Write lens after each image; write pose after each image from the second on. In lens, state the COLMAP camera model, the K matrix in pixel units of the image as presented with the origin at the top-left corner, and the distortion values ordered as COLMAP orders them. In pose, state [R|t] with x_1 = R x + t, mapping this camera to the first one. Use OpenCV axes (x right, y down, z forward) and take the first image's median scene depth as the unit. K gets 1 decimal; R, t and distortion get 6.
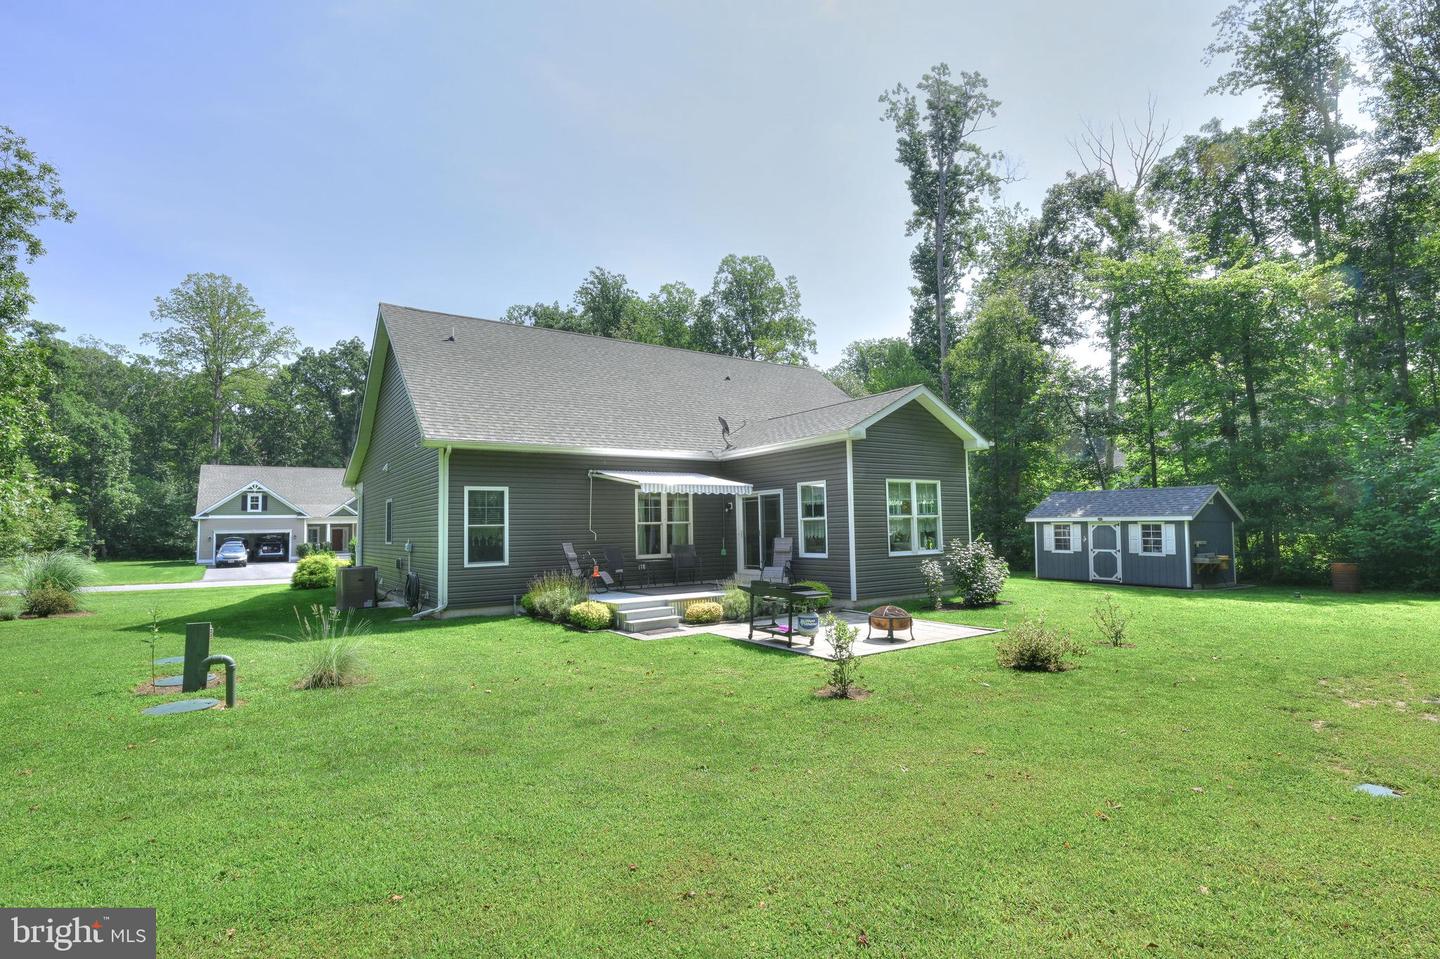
lens RADIAL K [[708.9, 0, 720.0], [0, 708.9, 479.5], [0, 0, 1]] dist [-0.001633, -0.000755]
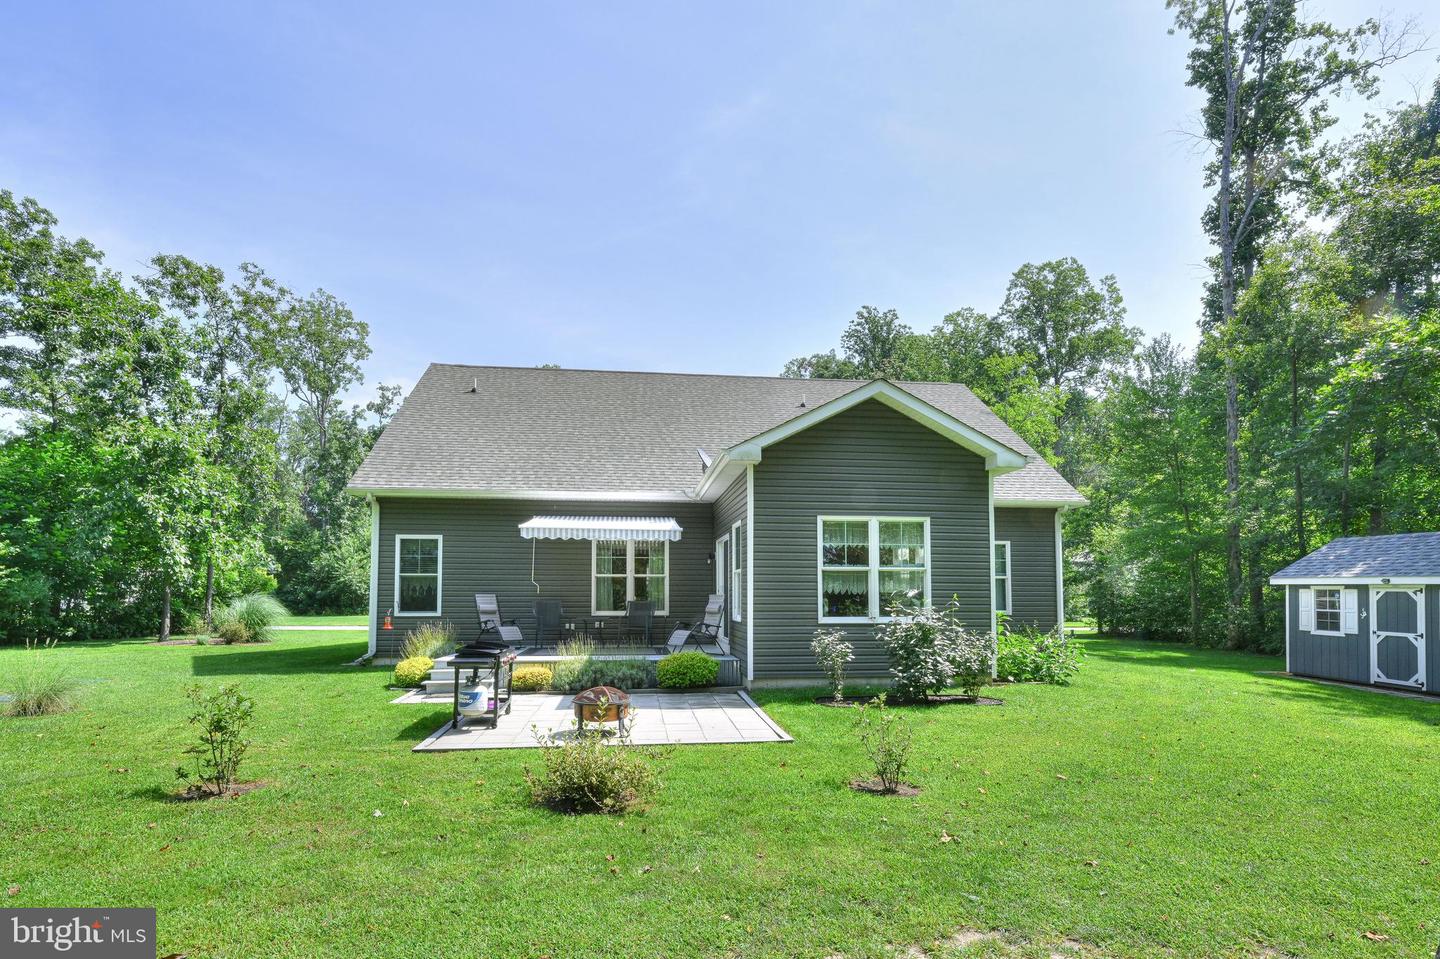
lens RADIAL K [[729.1, 0, 718.0], [0, 729.1, 559.1], [0, 0, 1]] dist [0.001063, -0.001733]
pose [[0.880042, 0.000423, -0.474896, 0.305410], [0.012759, 0.999618, 0.024535, 0.014349], [0.474725, -0.027651, 0.879700, 0.182395]]
